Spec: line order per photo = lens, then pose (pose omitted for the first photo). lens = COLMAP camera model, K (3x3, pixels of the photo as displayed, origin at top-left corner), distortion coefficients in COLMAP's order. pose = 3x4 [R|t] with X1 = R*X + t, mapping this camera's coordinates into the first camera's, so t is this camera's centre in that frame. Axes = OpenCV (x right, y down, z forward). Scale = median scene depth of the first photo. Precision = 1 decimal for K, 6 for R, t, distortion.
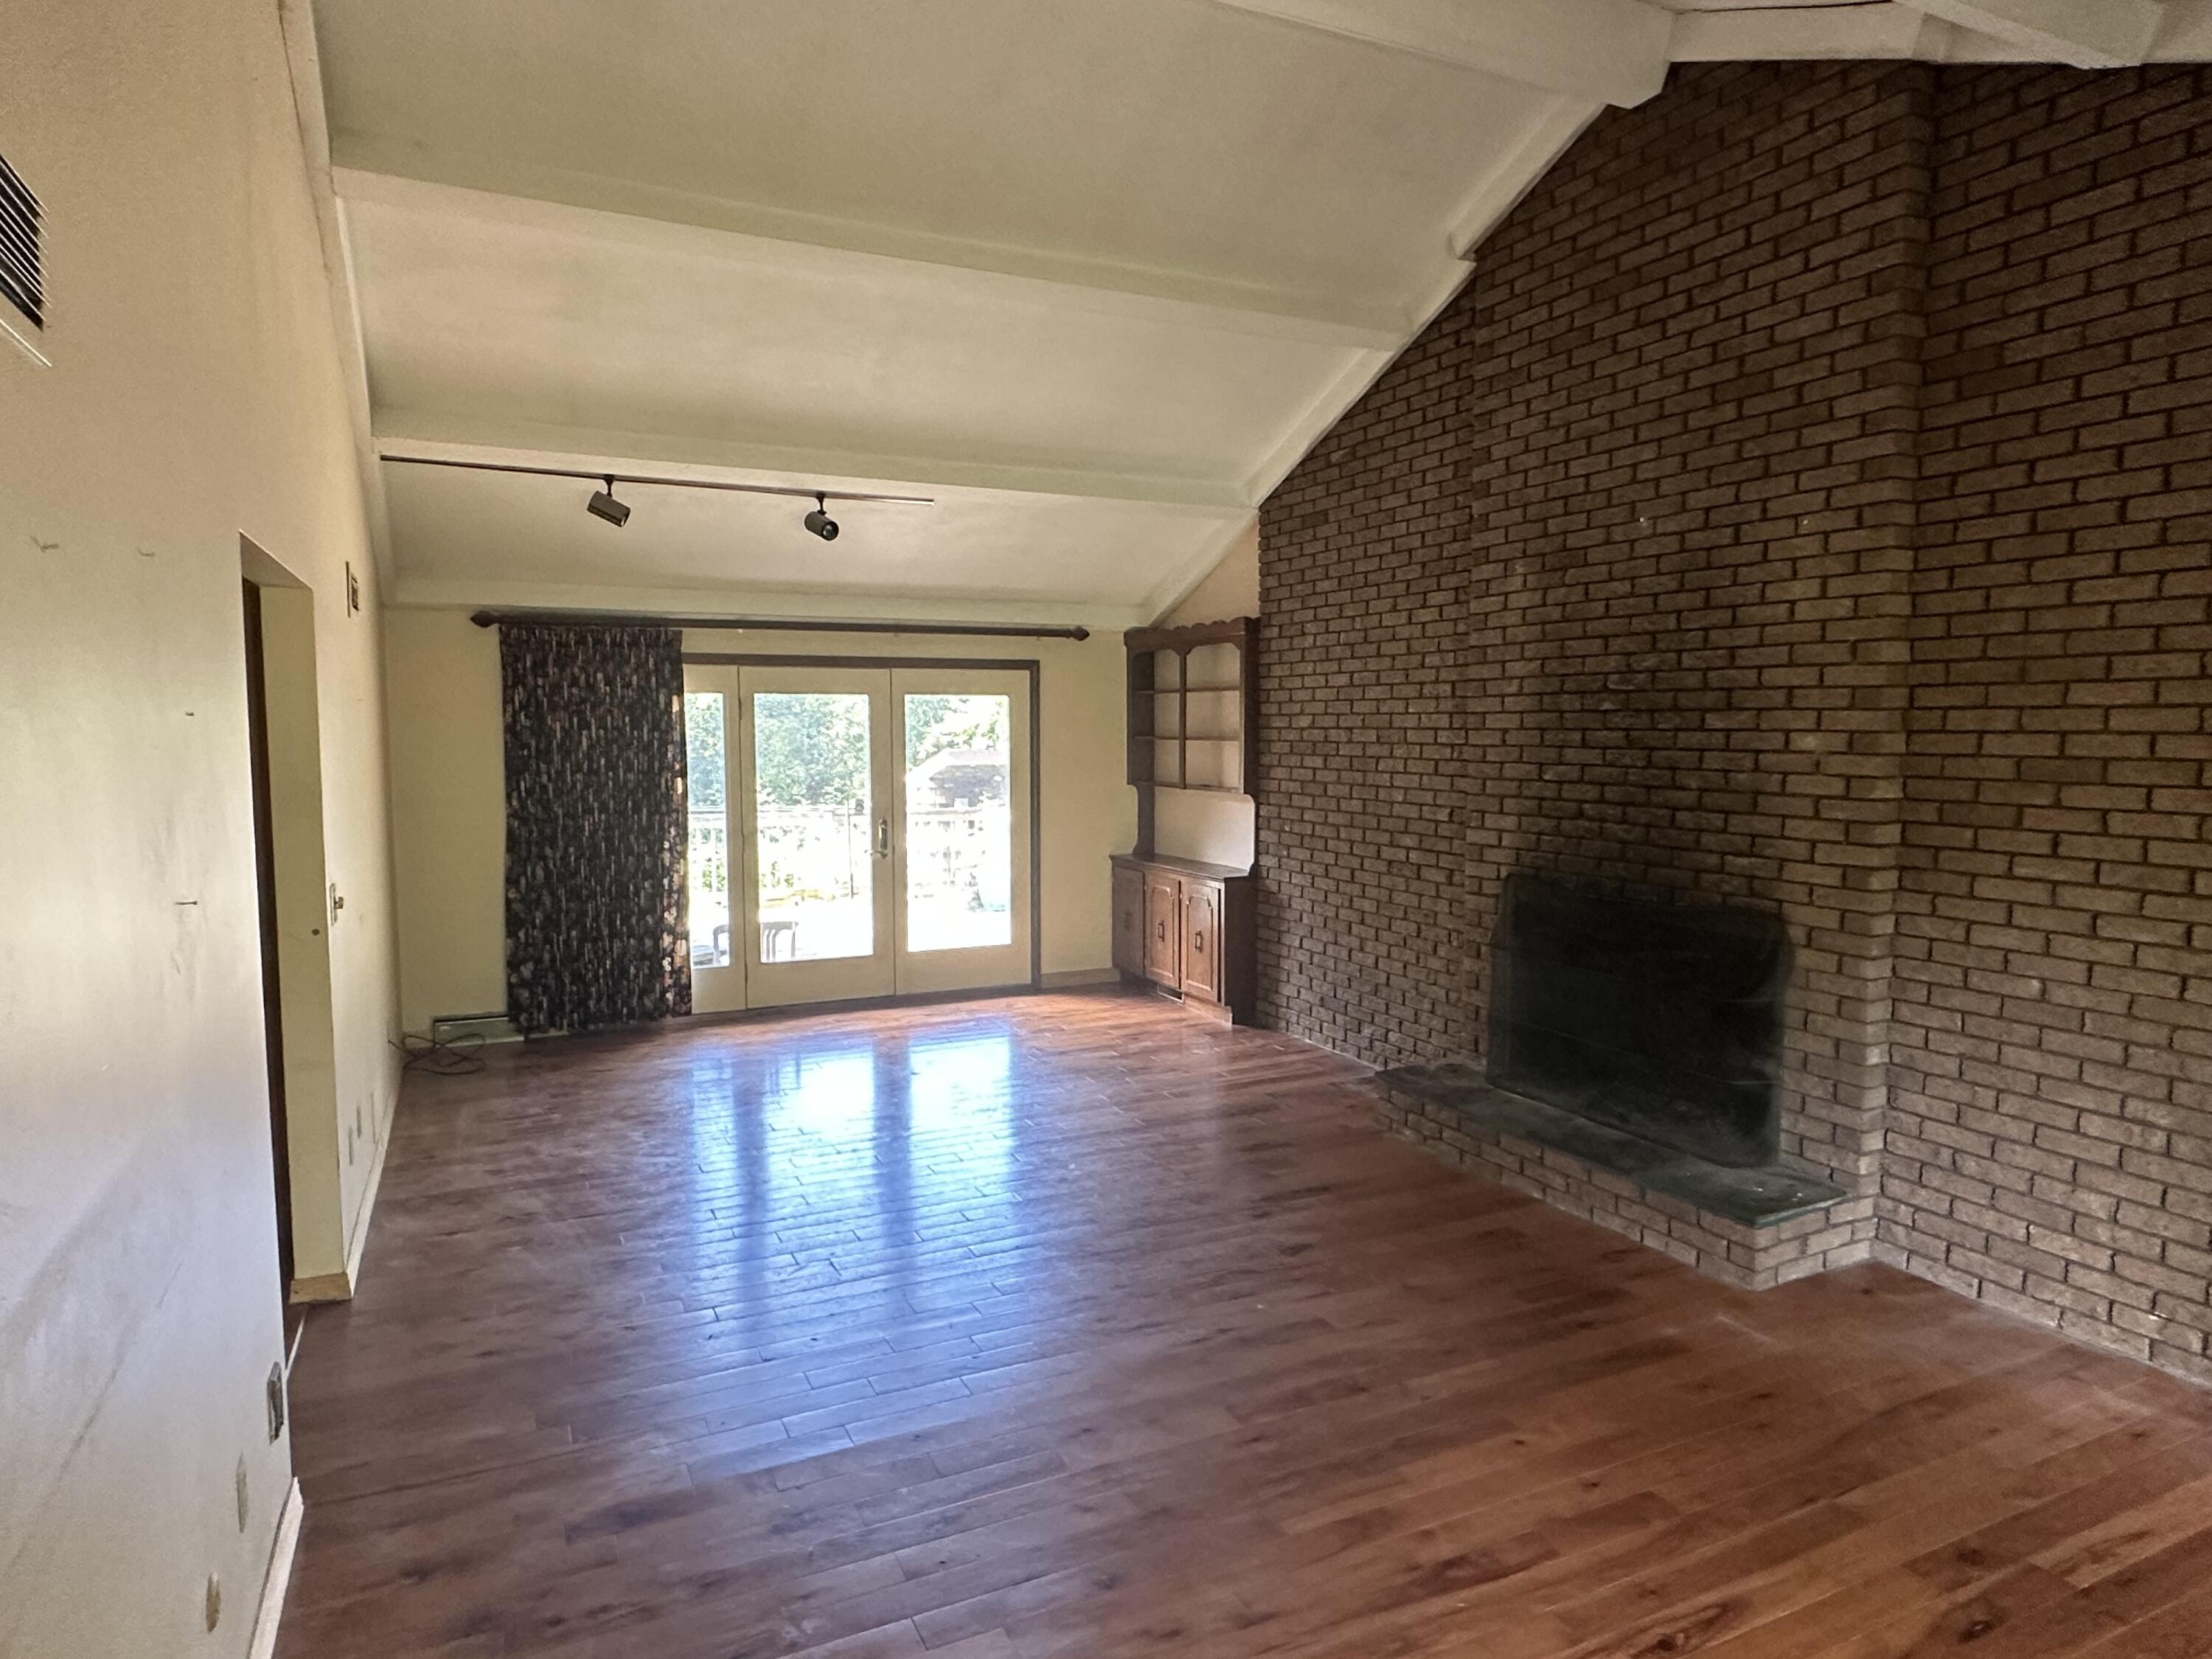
lens RADIAL K [[1308.4, 0, 1086.3], [0, 1308.4, 831.7], [0, 0, 1]] dist [-0.001252, -0.002500]
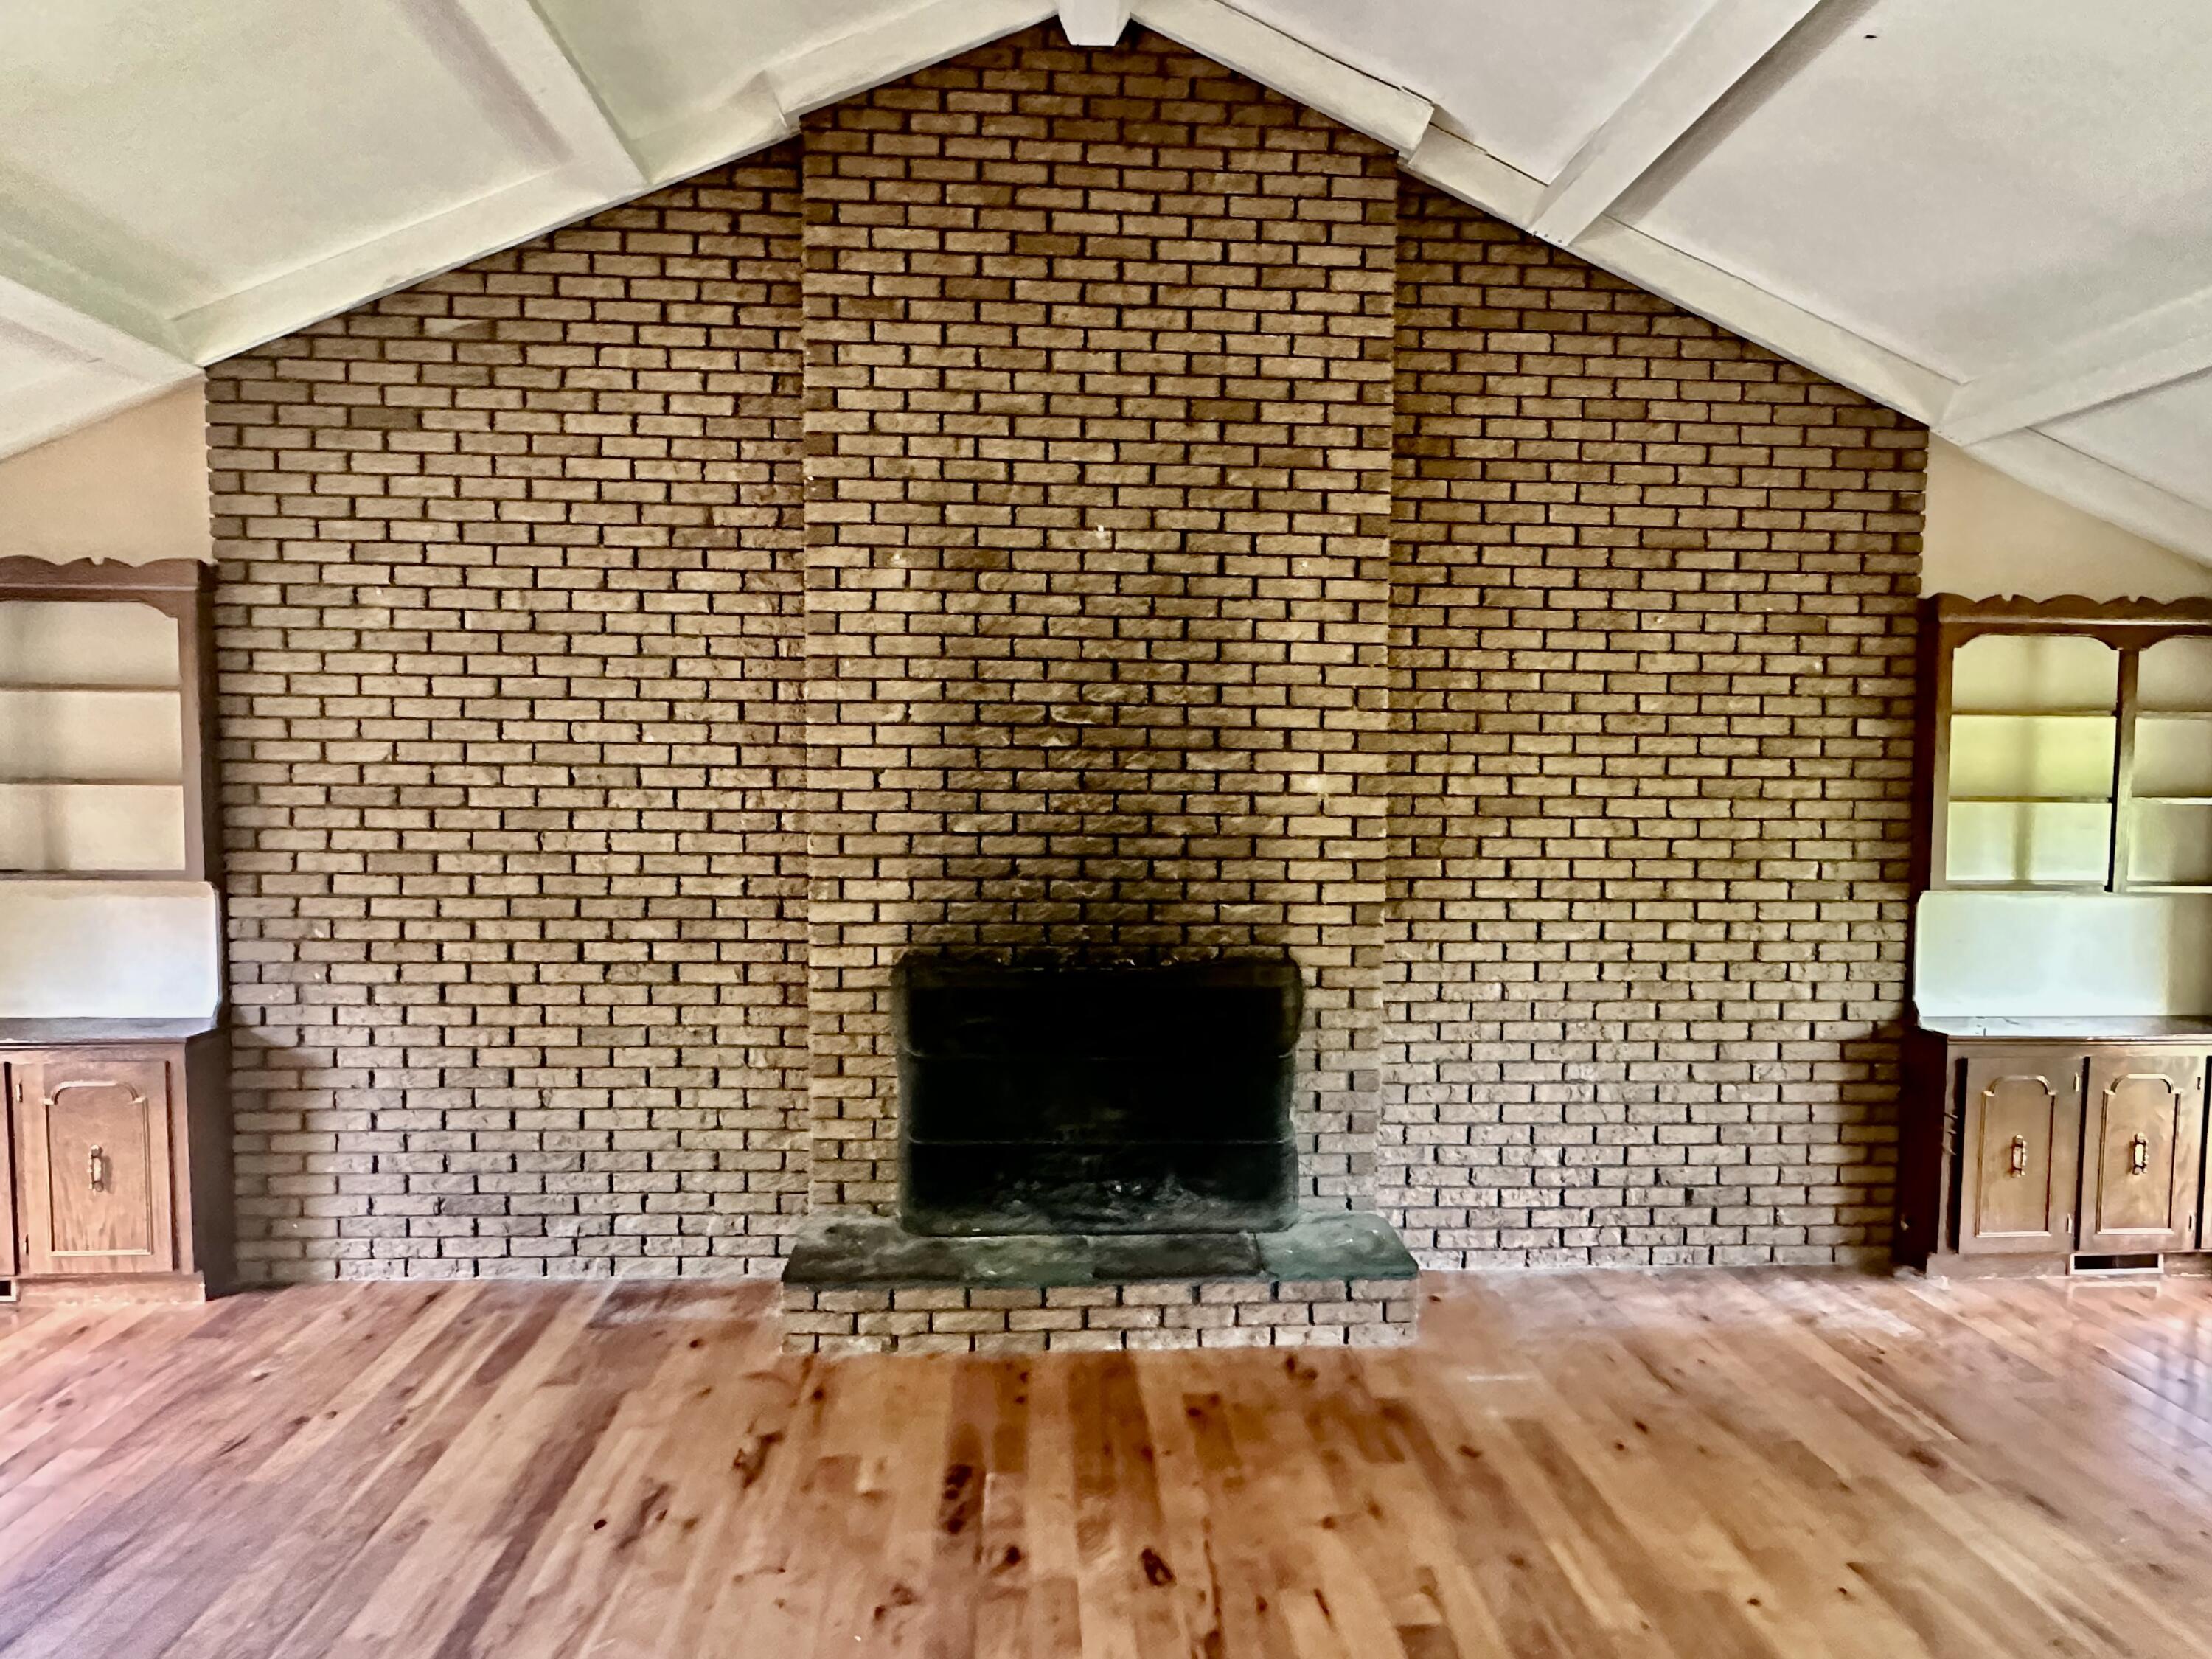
lens RADIAL K [[1308.4, 0, 1105.8], [0, 1308.4, 841.8], [0, 0, 1]] dist [-0.001252, -0.002500]
pose [[0.367379, -0.044951, 0.928984, -0.421434], [0.065947, 0.997576, 0.022191, -0.054426], [-0.927730, 0.053111, 0.369453, 0.741315]]
